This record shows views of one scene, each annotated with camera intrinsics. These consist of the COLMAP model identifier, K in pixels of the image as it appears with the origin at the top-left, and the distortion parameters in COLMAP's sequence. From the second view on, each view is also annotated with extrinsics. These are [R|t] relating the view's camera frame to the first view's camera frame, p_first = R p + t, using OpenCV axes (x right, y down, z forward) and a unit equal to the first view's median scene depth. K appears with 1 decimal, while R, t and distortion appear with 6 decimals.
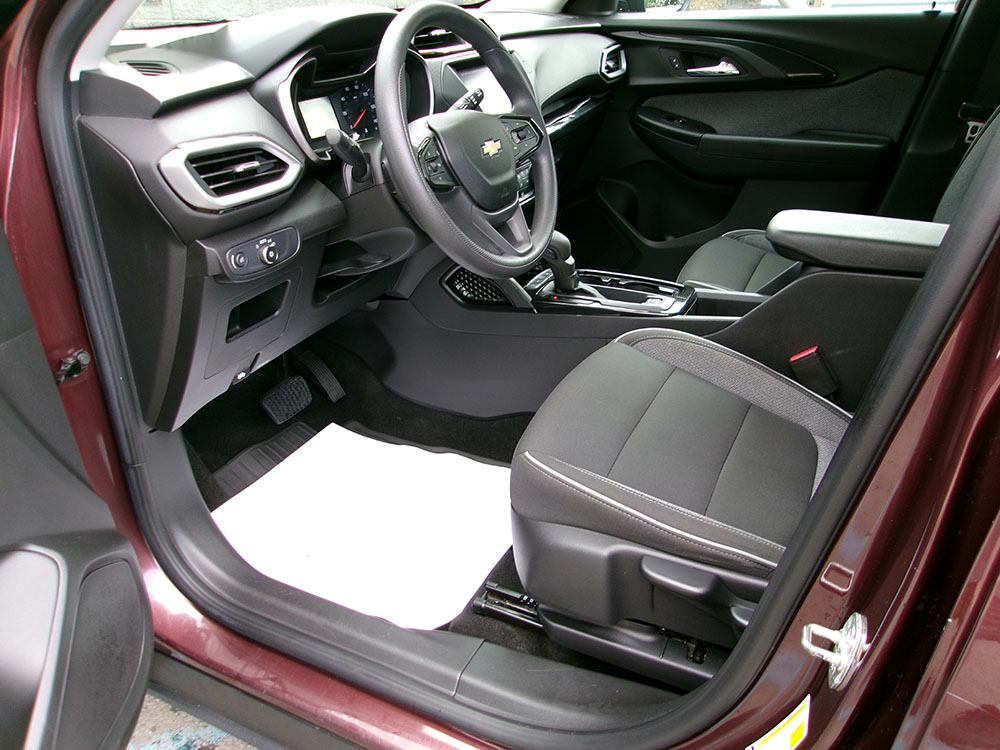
lens RADIAL K [[763.0, 0, 500.0], [0, 763.0, 375.0], [0, 0, 1]] dist [-0.004719, 0.005522]
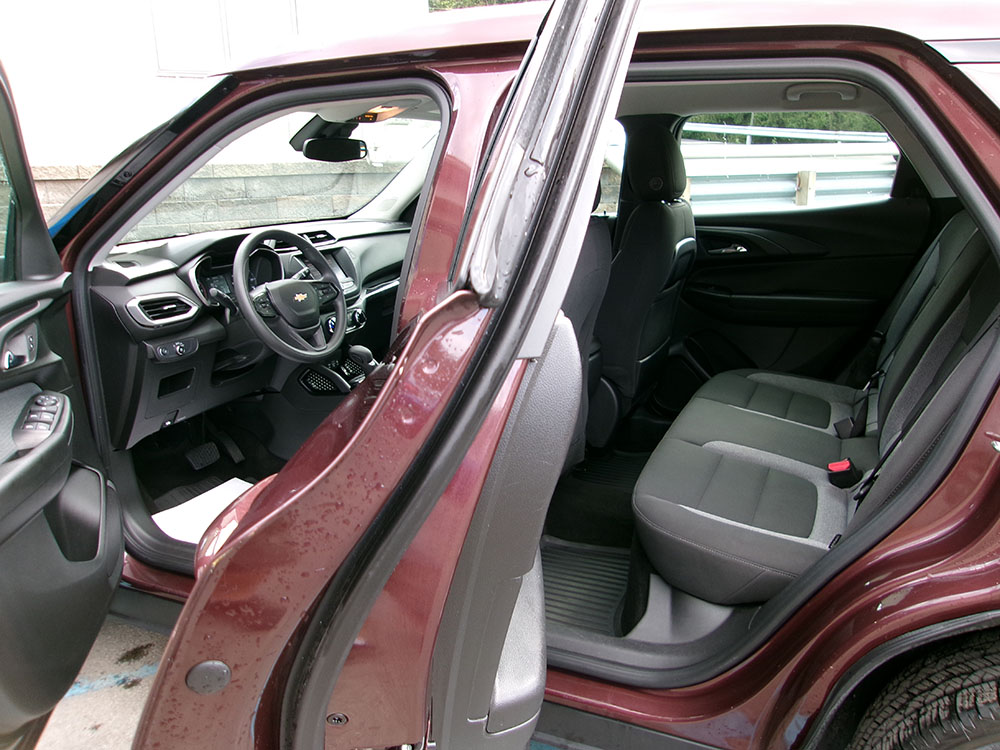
lens RADIAL K [[789.3, 0, 500.0], [0, 789.3, 375.0], [0, 0, 1]] dist [-0.000191, 0.000543]
pose [[0.999445, -0.030941, 0.012328, 0.486416], [0.032892, 0.975143, -0.219123, 0.369863], [-0.005242, 0.219407, 0.975619, -0.966946]]
